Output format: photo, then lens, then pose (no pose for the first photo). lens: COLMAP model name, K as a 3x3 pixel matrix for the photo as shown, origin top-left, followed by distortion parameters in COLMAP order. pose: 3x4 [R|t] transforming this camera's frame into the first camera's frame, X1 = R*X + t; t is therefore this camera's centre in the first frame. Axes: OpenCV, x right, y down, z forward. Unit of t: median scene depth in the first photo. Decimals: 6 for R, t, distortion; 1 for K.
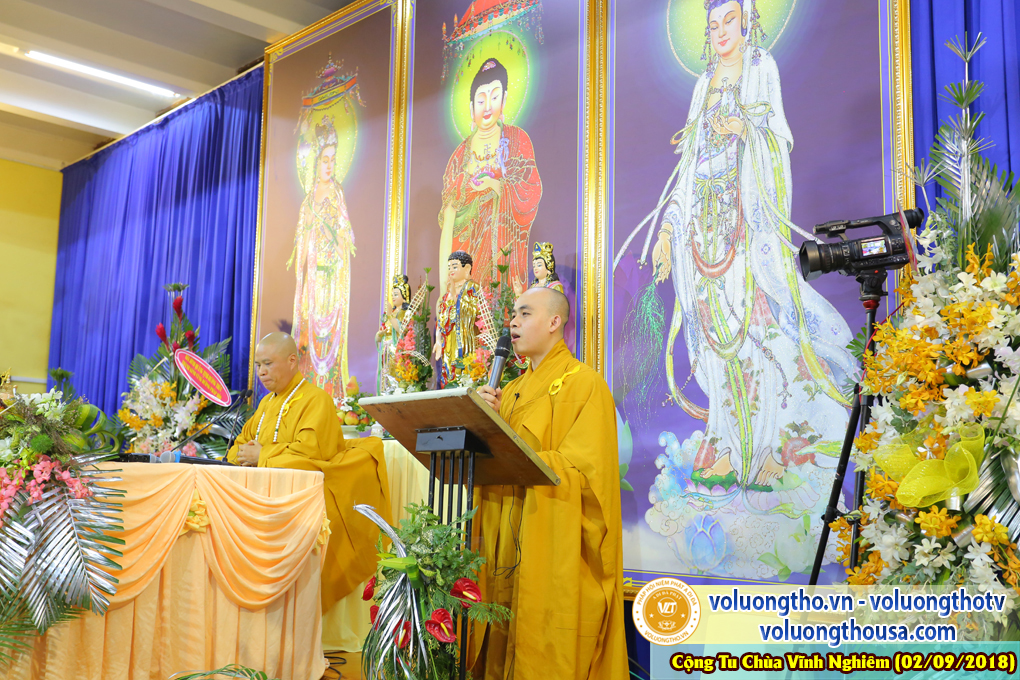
lens RADIAL K [[1112.2, 0, 500.9], [0, 1112.2, 338.5], [0, 0, 1]] dist [0.057992, 0.000000]
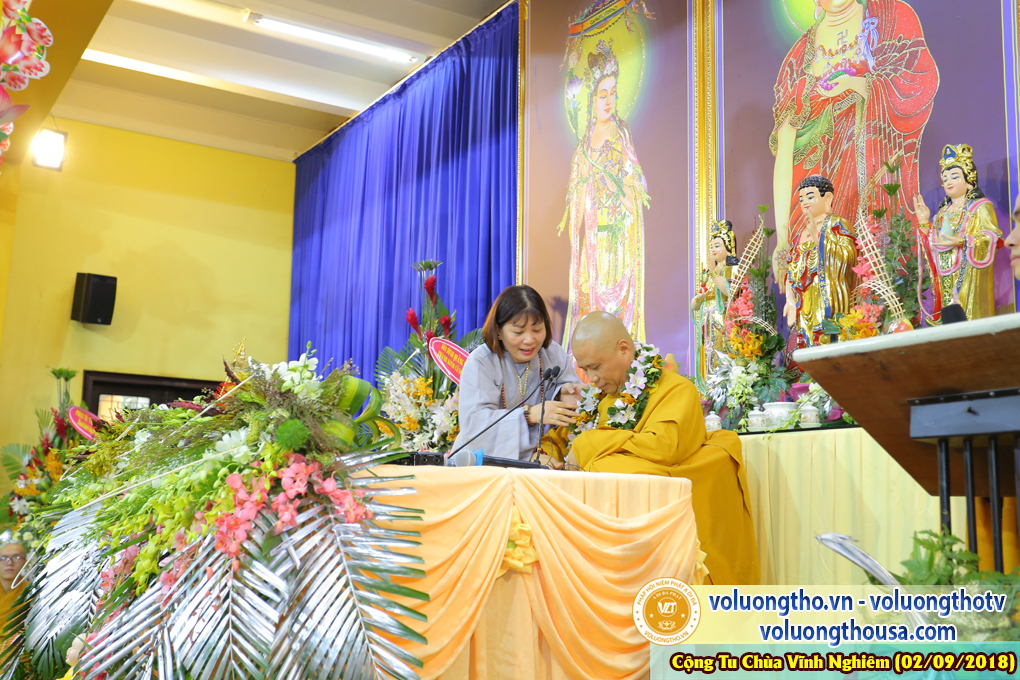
lens RADIAL K [[1112.2, 0, 505.1], [0, 1112.2, 335.8], [0, 0, 1]] dist [0.057992, 0.000000]
pose [[0.981952, -0.037807, -0.185315, -0.105176], [0.035154, 0.999227, -0.017584, 0.032049], [0.185837, 0.010752, 0.982522, 0.246799]]
